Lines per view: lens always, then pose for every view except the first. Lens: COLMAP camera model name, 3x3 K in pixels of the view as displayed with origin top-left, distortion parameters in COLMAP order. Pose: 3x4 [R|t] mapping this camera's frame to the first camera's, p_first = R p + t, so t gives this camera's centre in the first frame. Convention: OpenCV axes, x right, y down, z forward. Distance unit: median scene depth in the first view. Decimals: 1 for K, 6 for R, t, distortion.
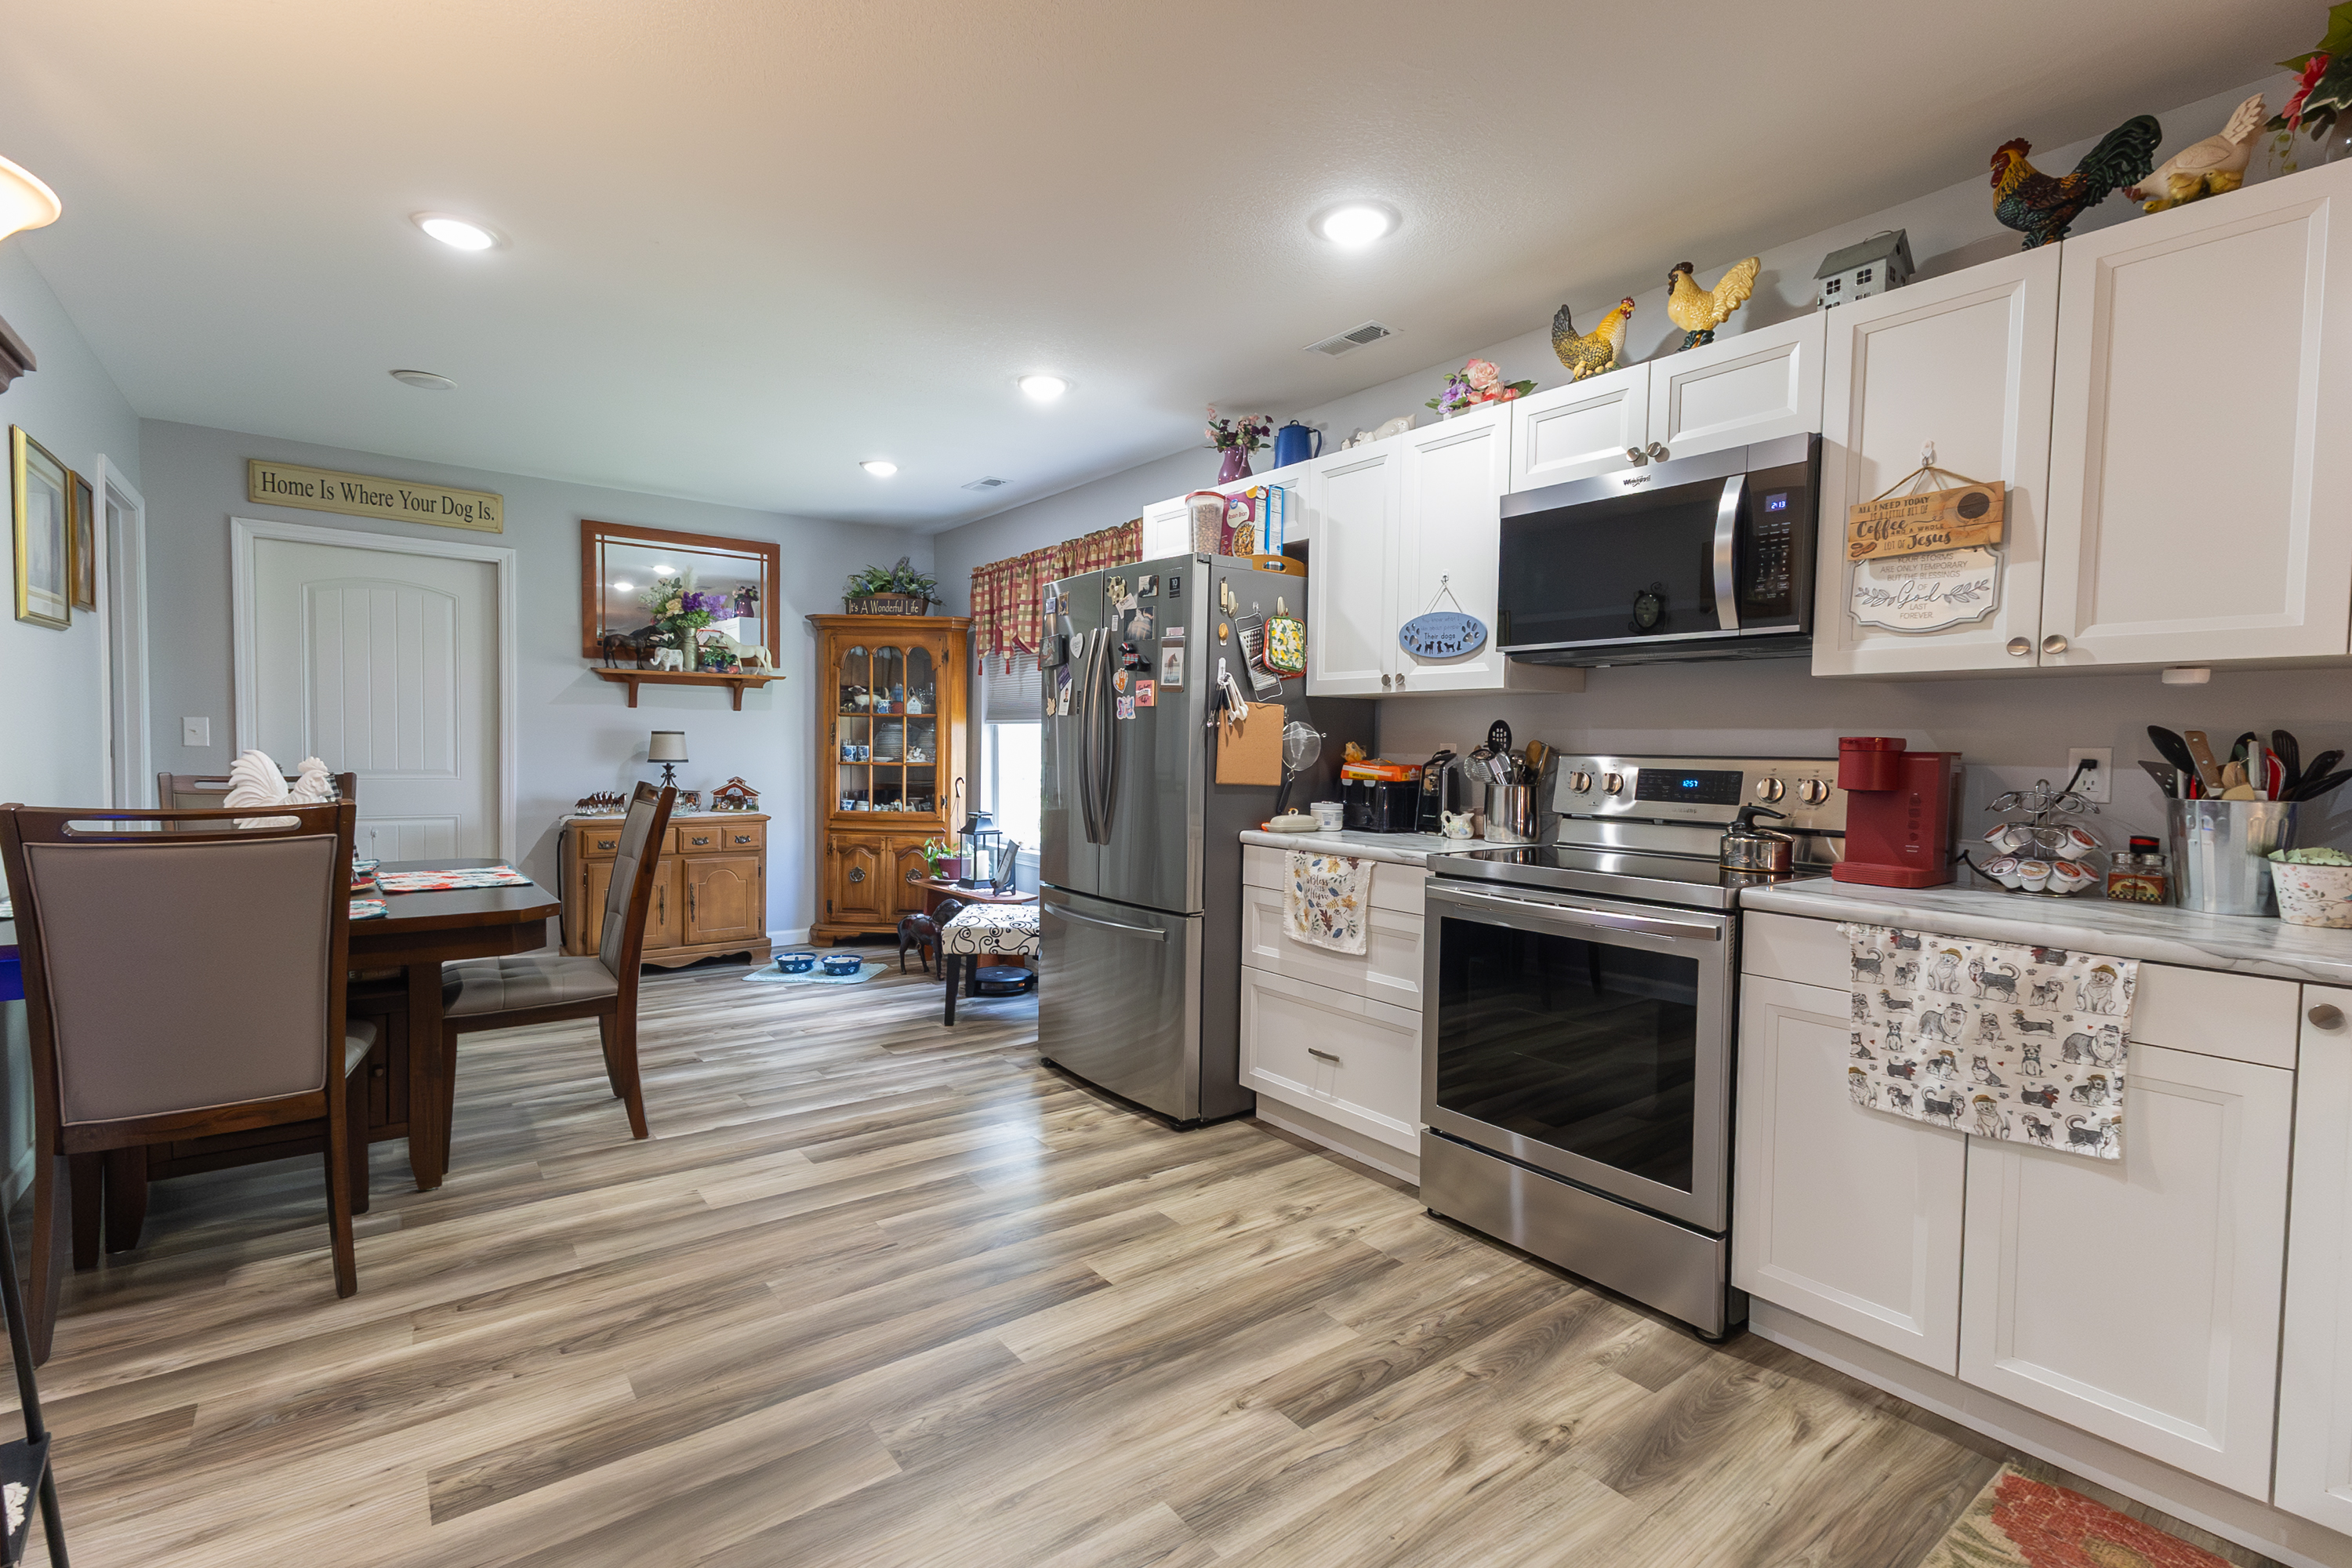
lens RADIAL K [[1073.5, 0, 1176.2], [0, 1073.5, 787.0], [0, 0, 1]] dist [0.020046, -0.001961]
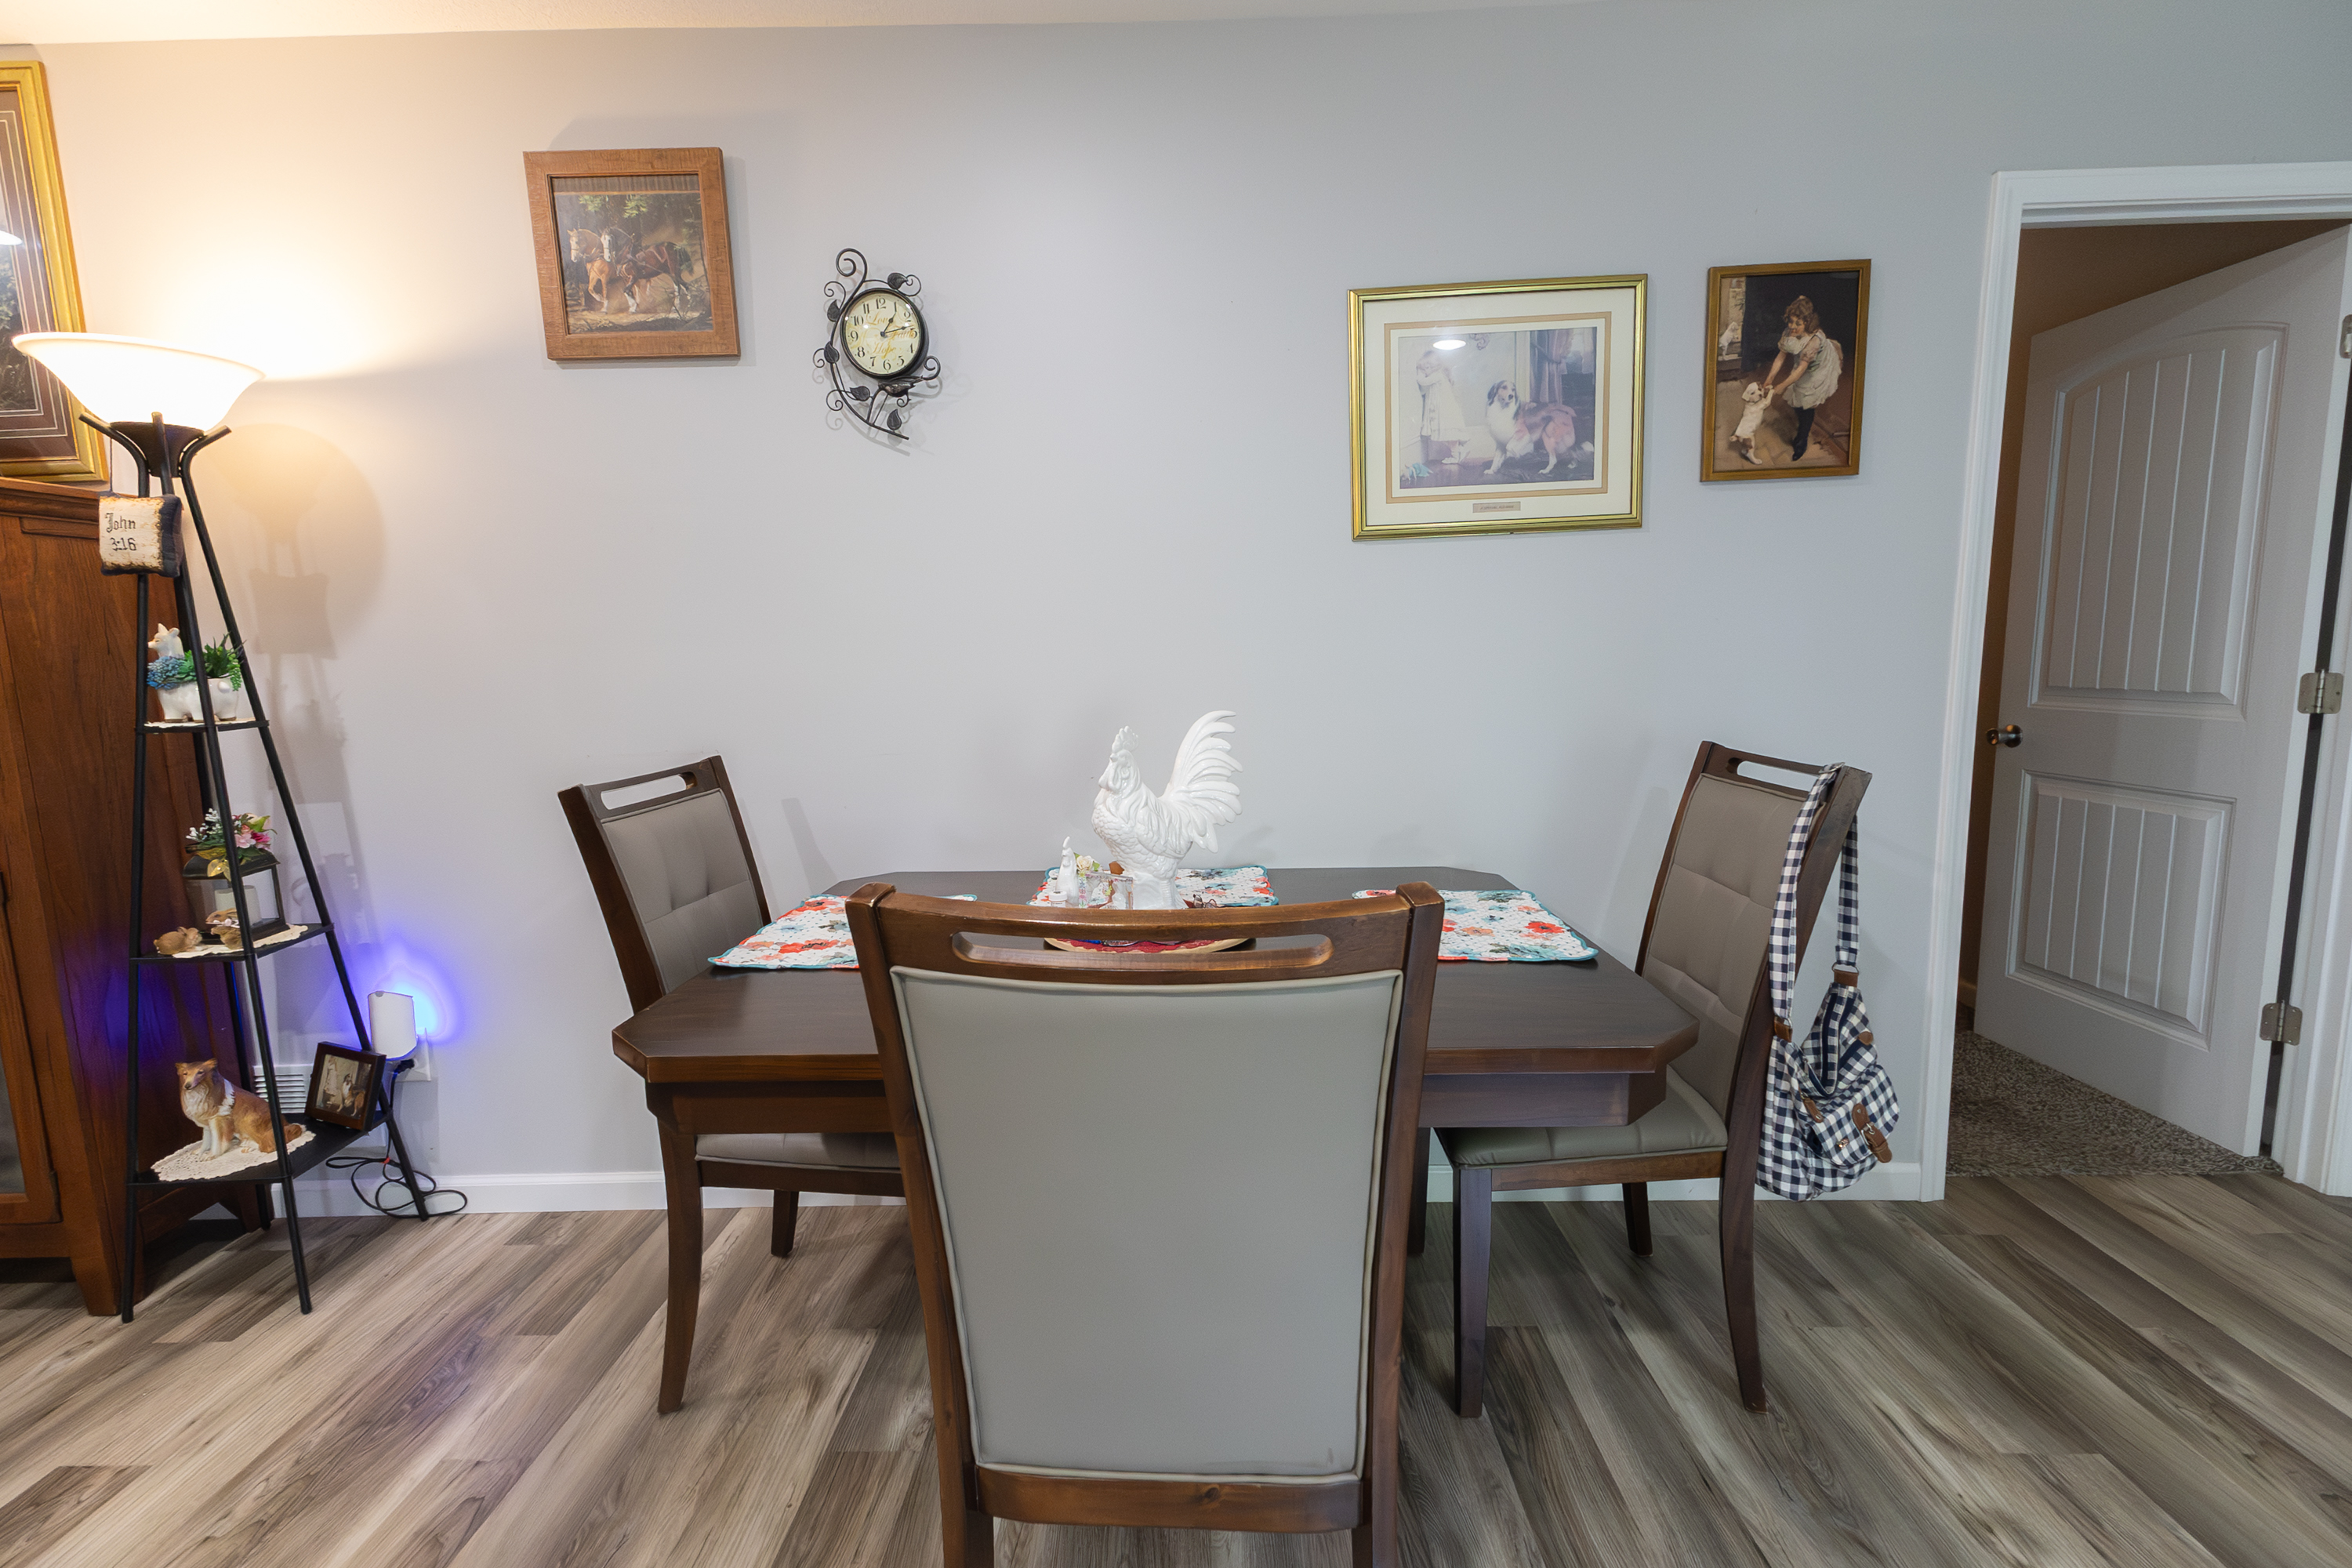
lens RADIAL K [[1073.5, 0, 1183.8], [0, 1073.5, 777.5], [0, 0, 1]] dist [0.020046, -0.001961]
pose [[-0.618194, 0.104602, -0.779034, -0.248838], [-0.013639, 0.989529, 0.143689, -0.064953], [0.785907, 0.099453, -0.610295, 1.018085]]
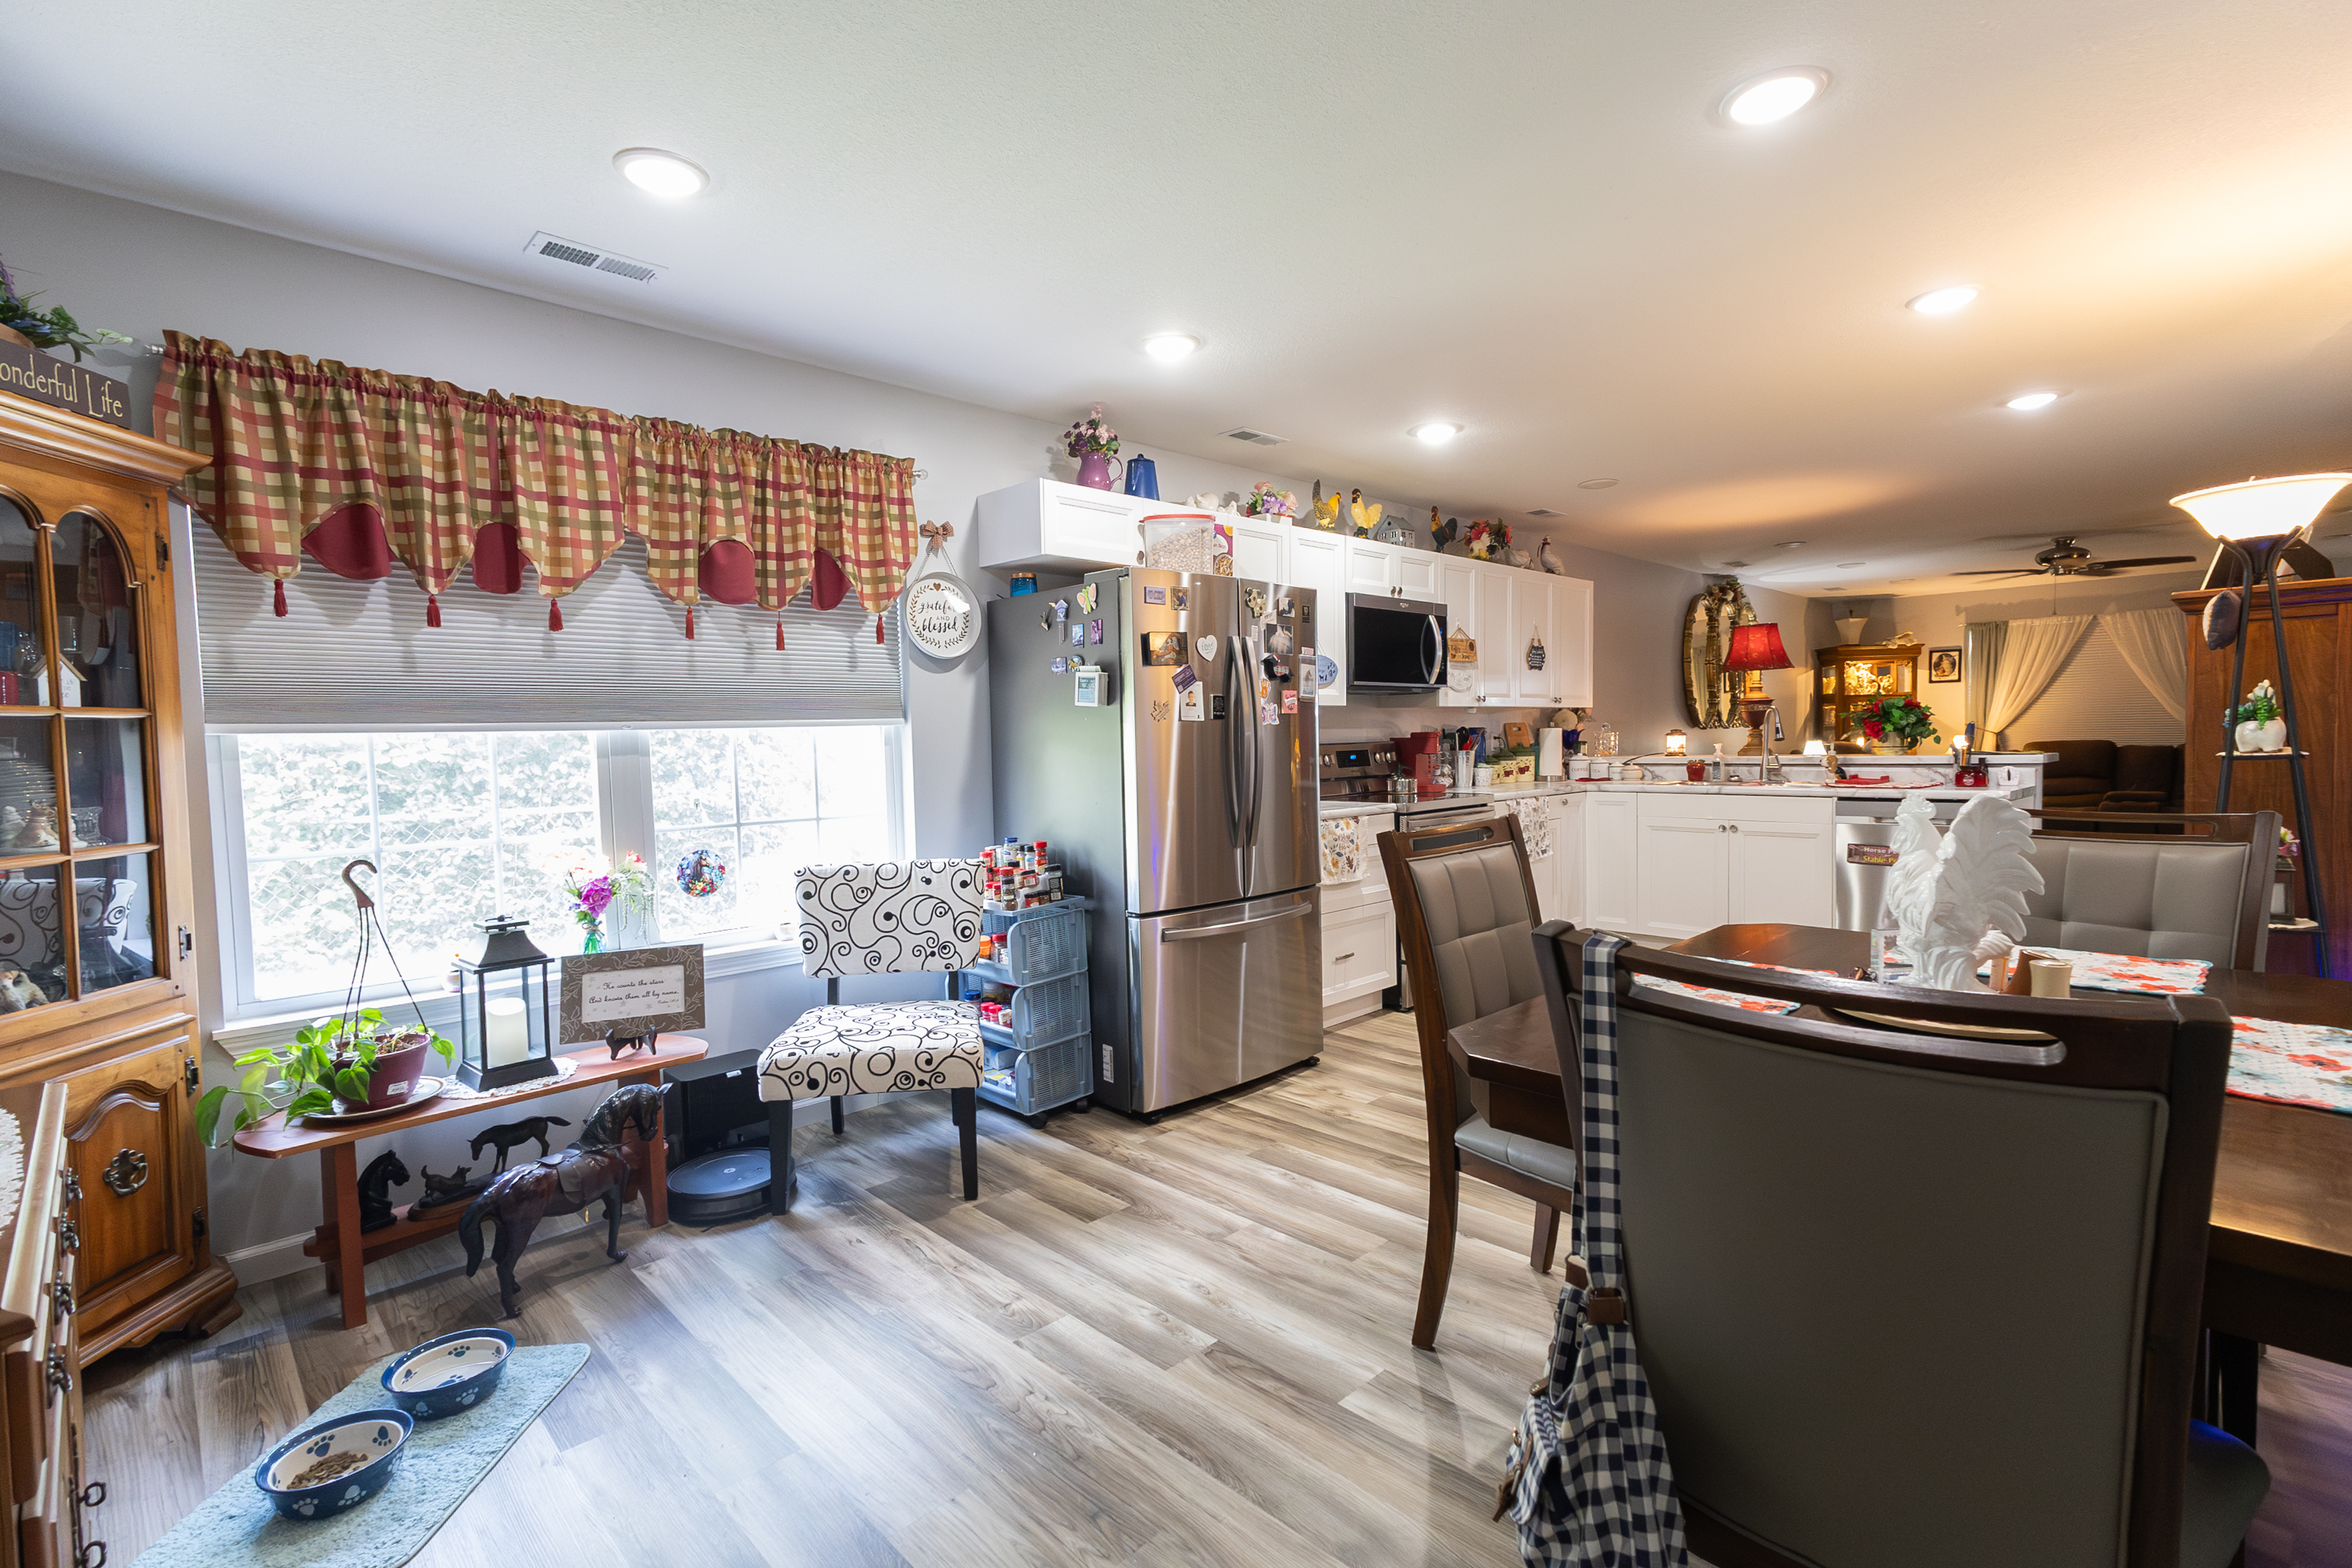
lens RADIAL K [[1073.5, 0, 1182.3], [0, 1073.5, 785.1], [0, 0, 1]] dist [0.020046, -0.001961]
pose [[-0.122770, -0.059877, 0.990627, -1.007809], [0.058150, 0.996029, 0.067410, -0.072936], [-0.990730, 0.065881, -0.118801, 1.105046]]
